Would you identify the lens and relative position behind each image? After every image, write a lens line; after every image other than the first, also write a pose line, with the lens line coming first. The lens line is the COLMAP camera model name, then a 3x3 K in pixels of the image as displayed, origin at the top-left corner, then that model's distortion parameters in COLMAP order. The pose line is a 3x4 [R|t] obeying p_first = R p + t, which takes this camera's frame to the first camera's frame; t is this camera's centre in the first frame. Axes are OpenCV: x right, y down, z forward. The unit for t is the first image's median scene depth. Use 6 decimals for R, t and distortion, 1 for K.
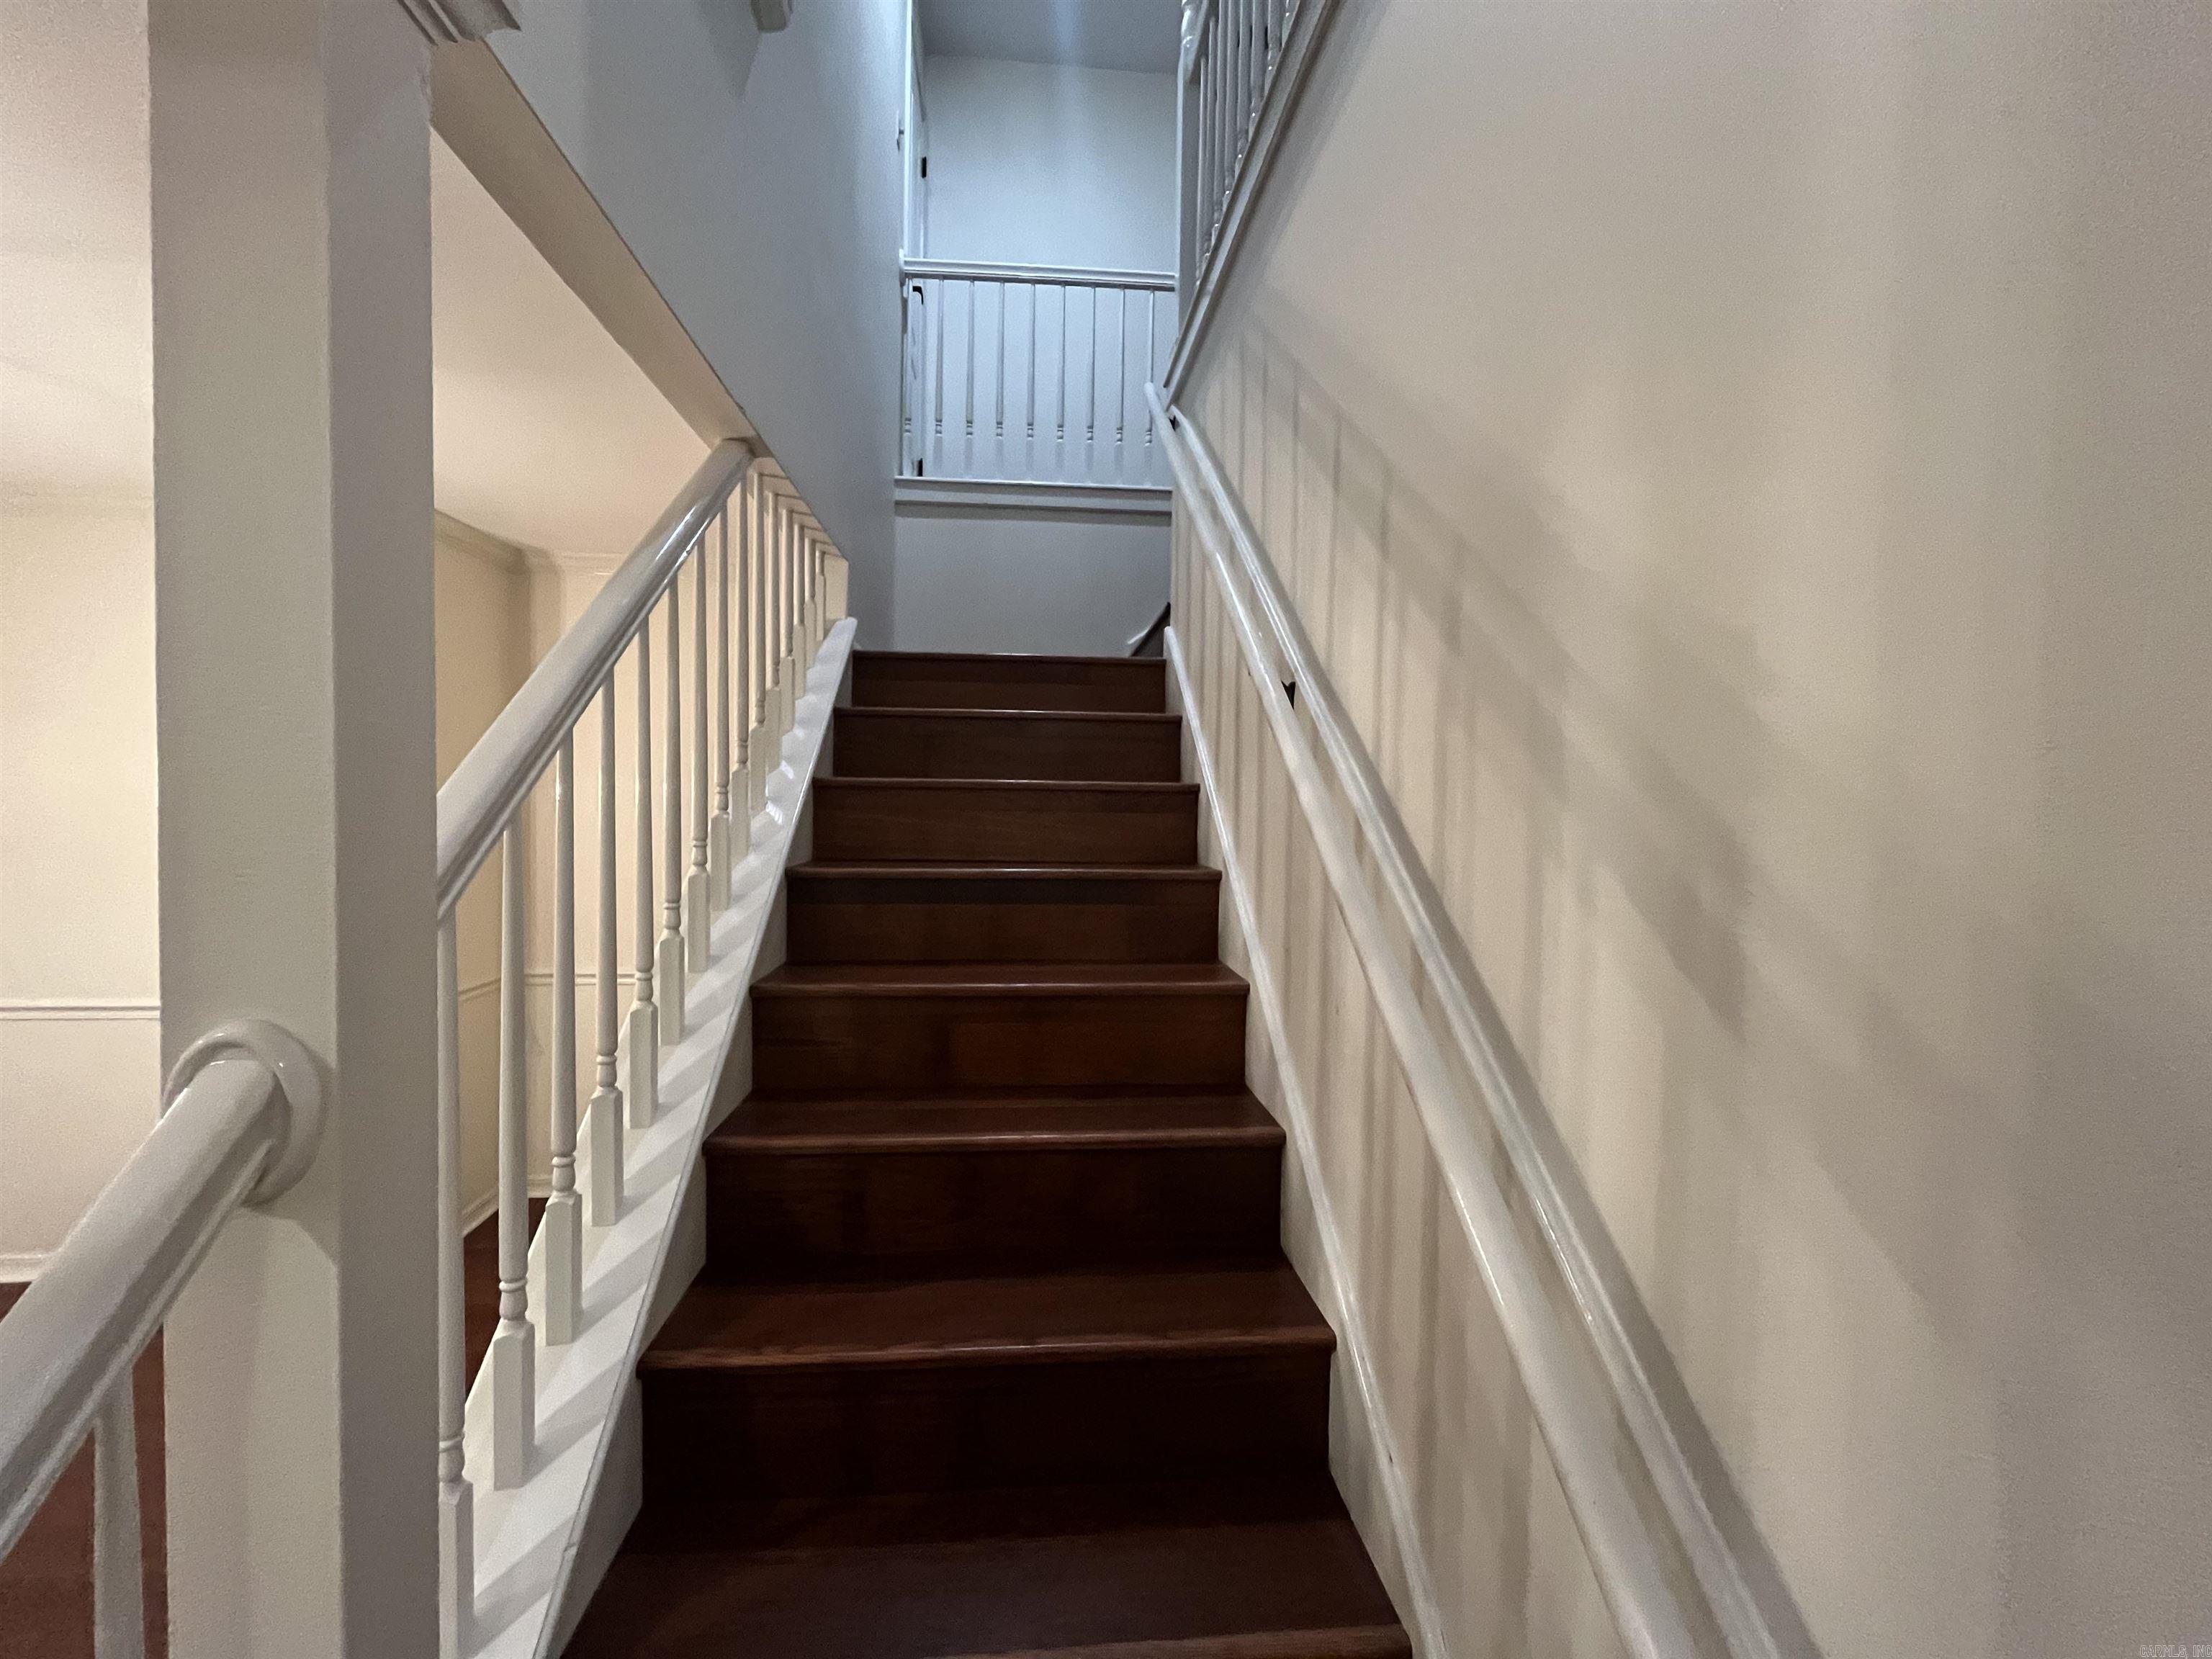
lens RADIAL K [[893.0, 0, 1102.3], [0, 893.0, 836.6], [0, 0, 1]] dist [-0.002644, -0.000229]
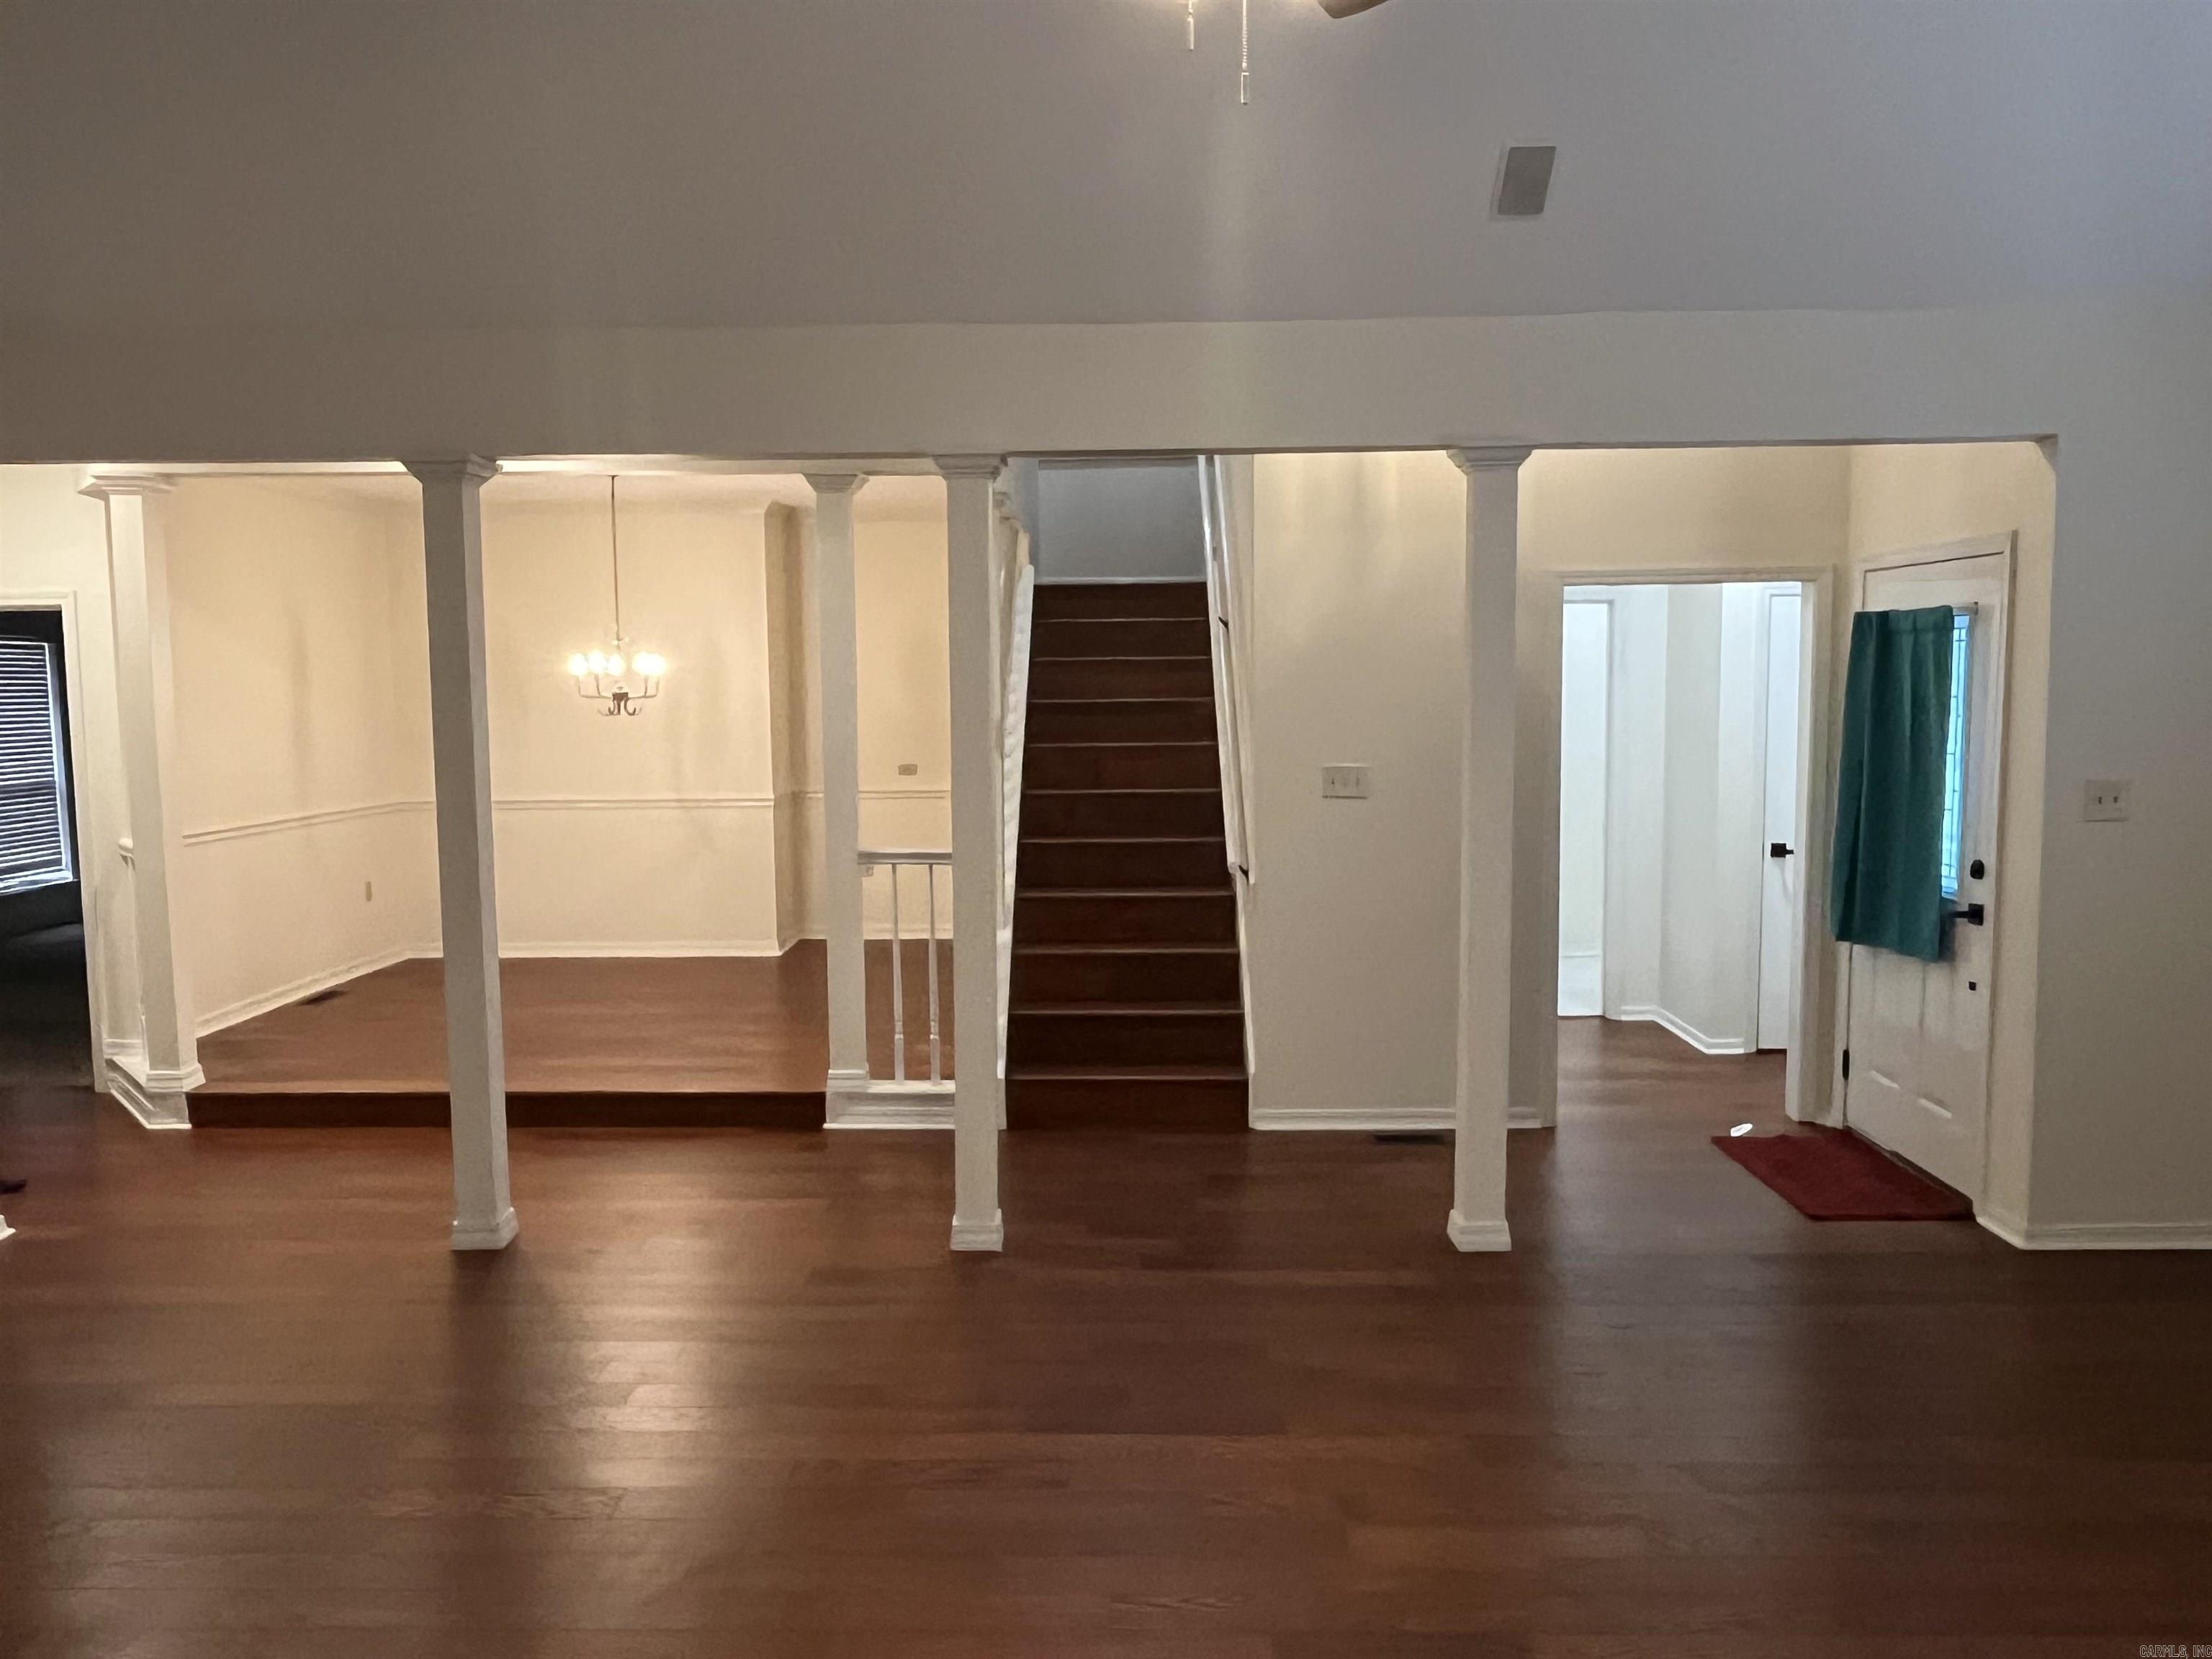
lens RADIAL K [[1603.1, 0, 1102.1], [0, 1603.1, 828.5], [0, 0, 1]] dist [0.000689, -0.002052]
pose [[0.992362, -0.020755, -0.121601, 0.267099], [0.029208, 0.997247, 0.068151, 0.073448], [0.119851, -0.071182, 0.990237, -2.440967]]
